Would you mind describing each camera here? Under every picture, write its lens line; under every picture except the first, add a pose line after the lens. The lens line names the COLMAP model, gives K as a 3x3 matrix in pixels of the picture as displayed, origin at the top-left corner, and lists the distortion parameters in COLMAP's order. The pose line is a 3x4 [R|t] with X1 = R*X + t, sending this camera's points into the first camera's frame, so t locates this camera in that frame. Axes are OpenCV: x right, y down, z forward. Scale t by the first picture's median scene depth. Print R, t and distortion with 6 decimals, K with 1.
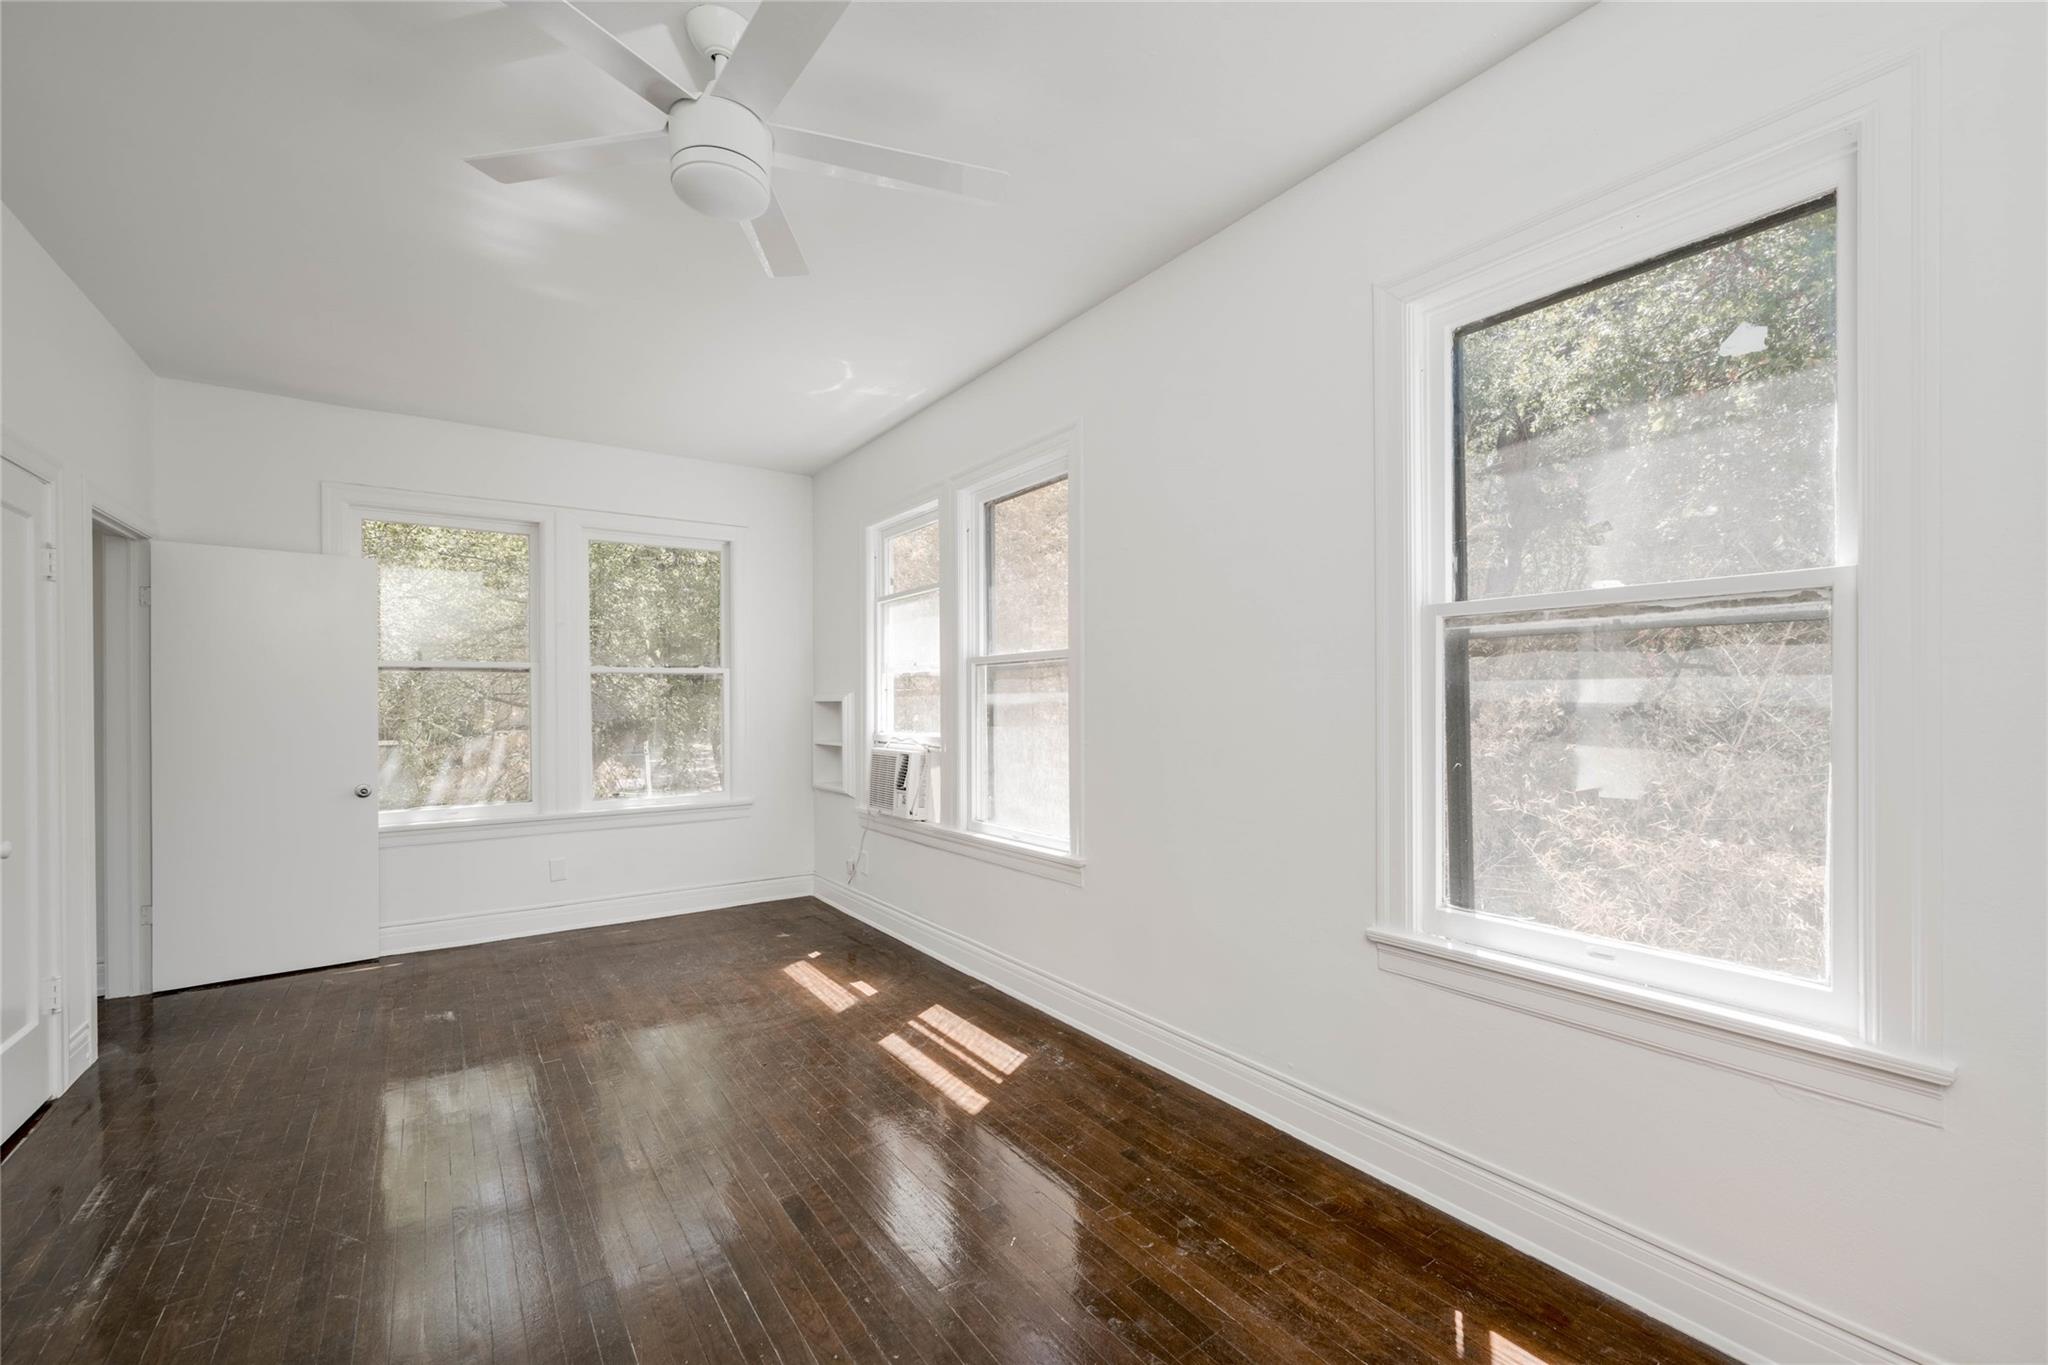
lens RADIAL K [[849.0, 0, 1024.7], [0, 849.0, 701.3], [0, 0, 1]] dist [0.000680, 0.000325]
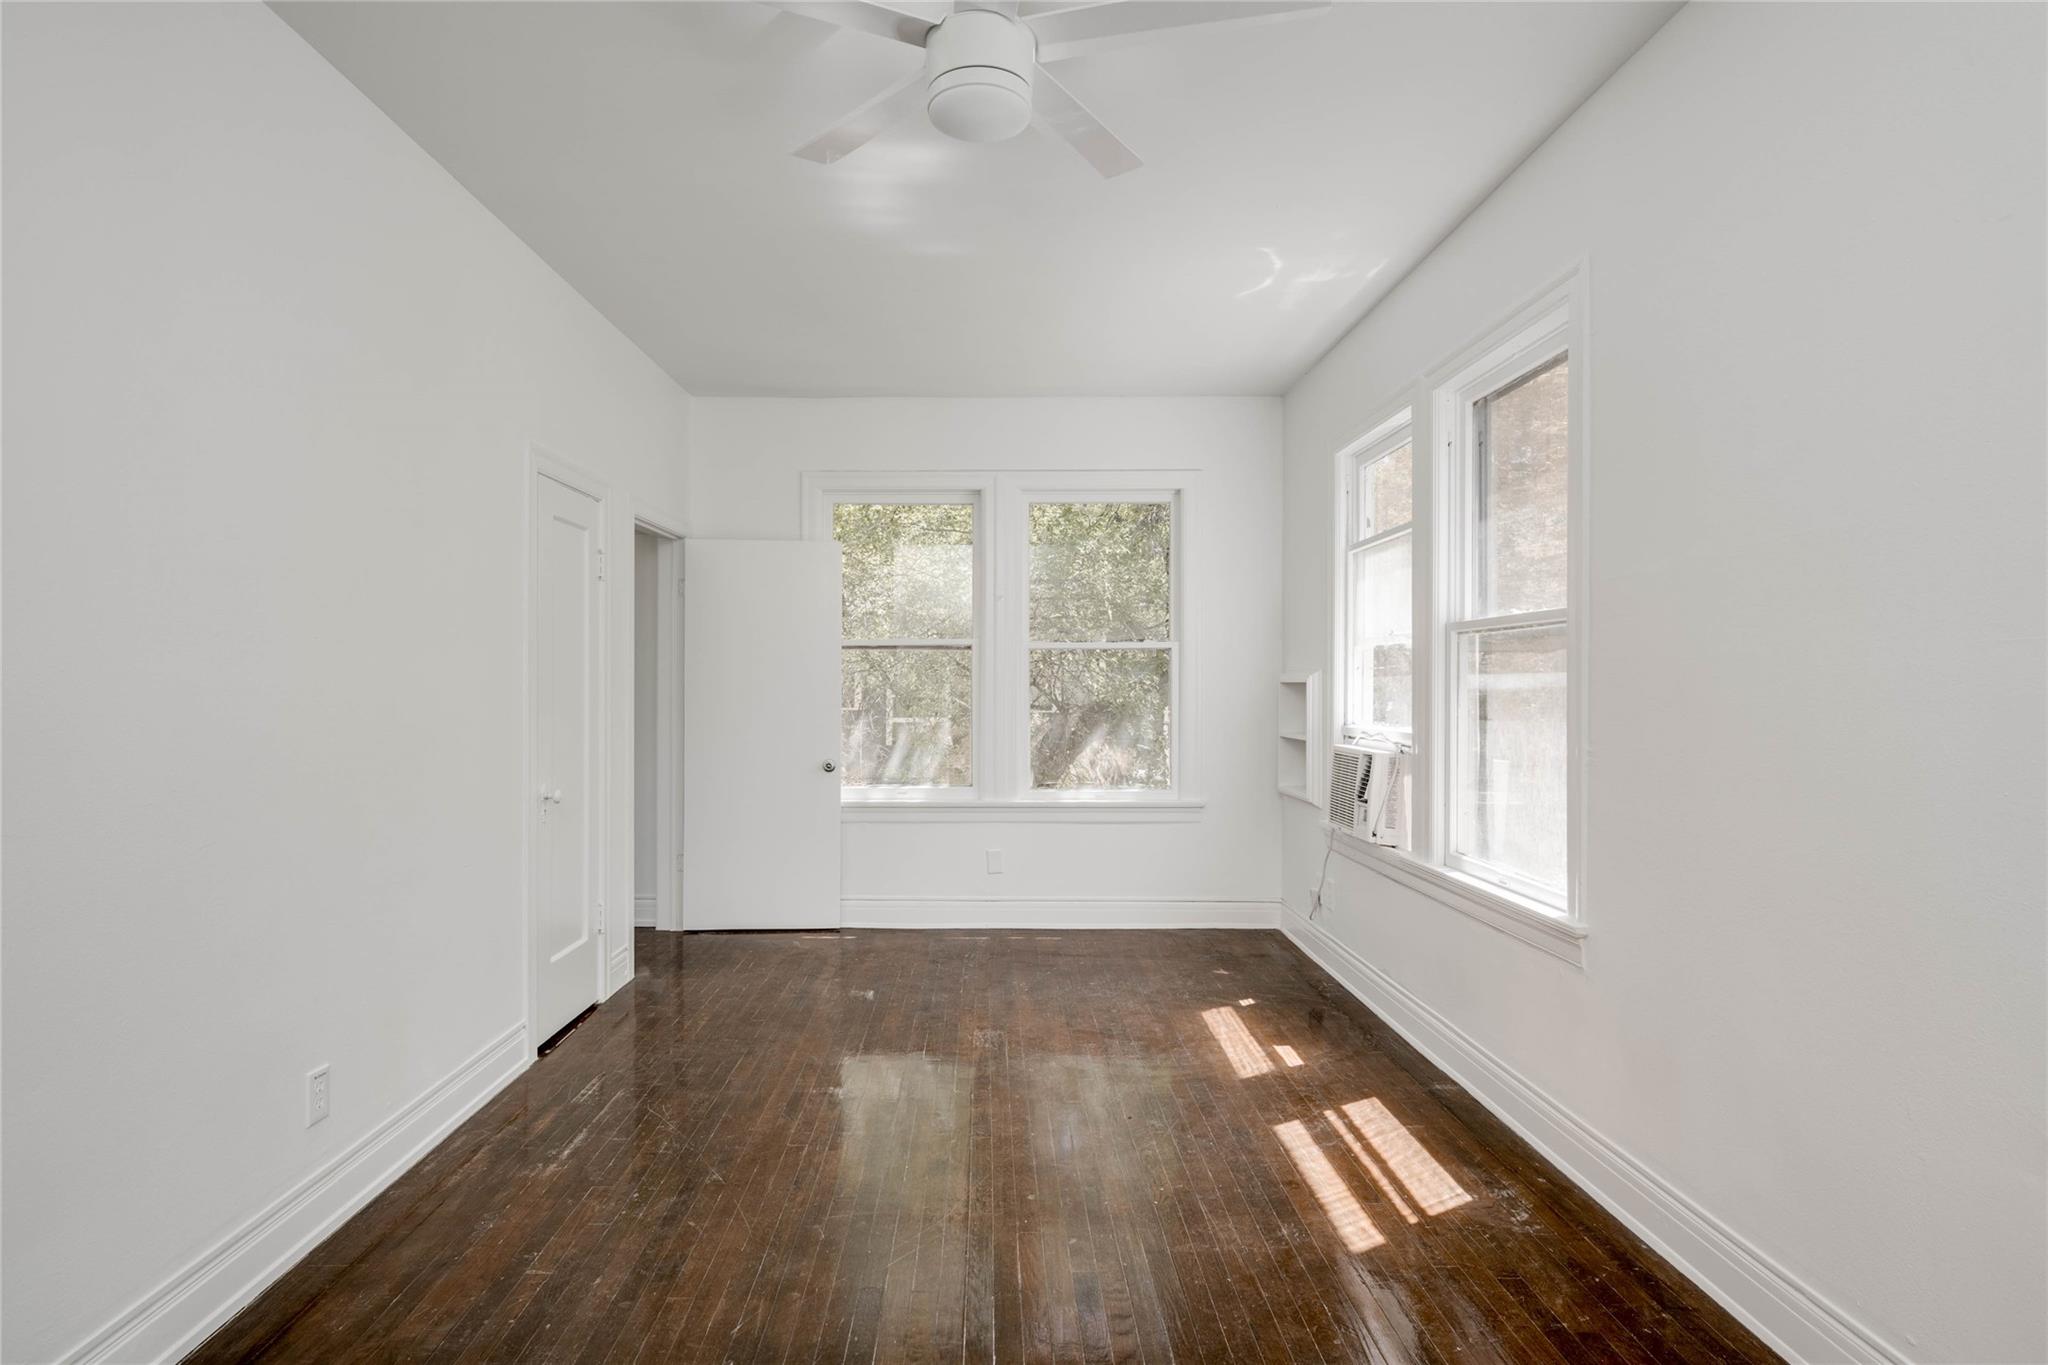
lens RADIAL K [[1075.9, 0, 975.7], [0, 1075.9, 678.3], [0, 0, 1]] dist [0.007706, -0.001308]
pose [[0.813389, 0.005425, -0.581694, 0.154989], [-0.006459, 0.999979, 0.000295, -0.003283], [0.581684, 0.003517, 0.813407, 0.039967]]
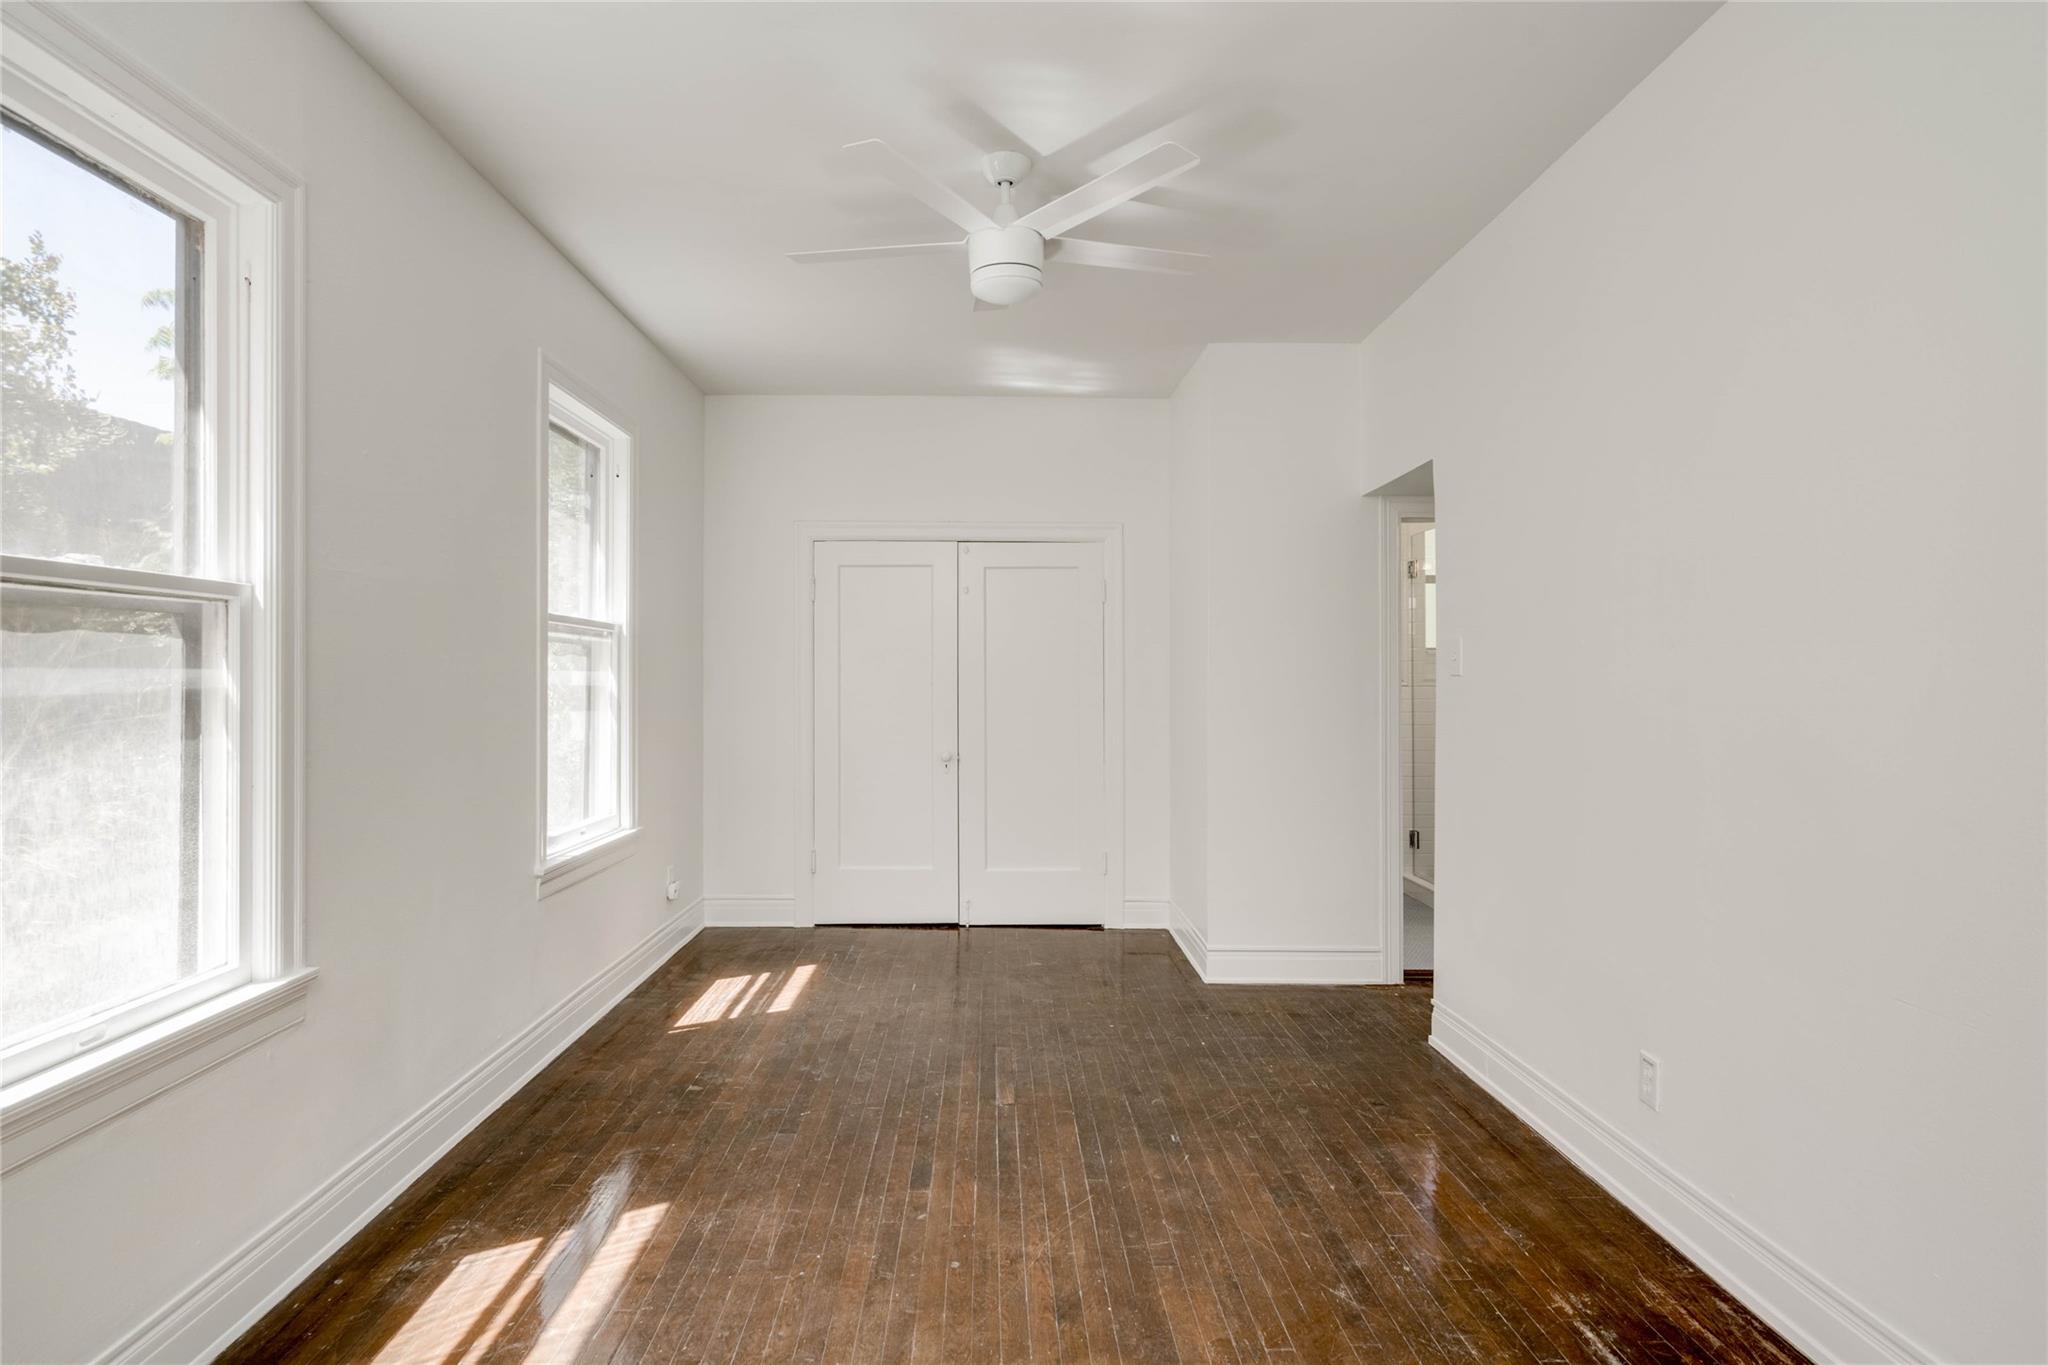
lens RADIAL K [[1118.9, 0, 1002.9], [0, 1118.9, 670.5], [0, 0, 1]] dist [0.004397, 0.000808]
pose [[-0.827373, 0.010239, 0.561560, -0.665003], [0.005959, 0.999938, -0.009452, -0.001182], [-0.561622, -0.004474, -0.827382, 1.232003]]
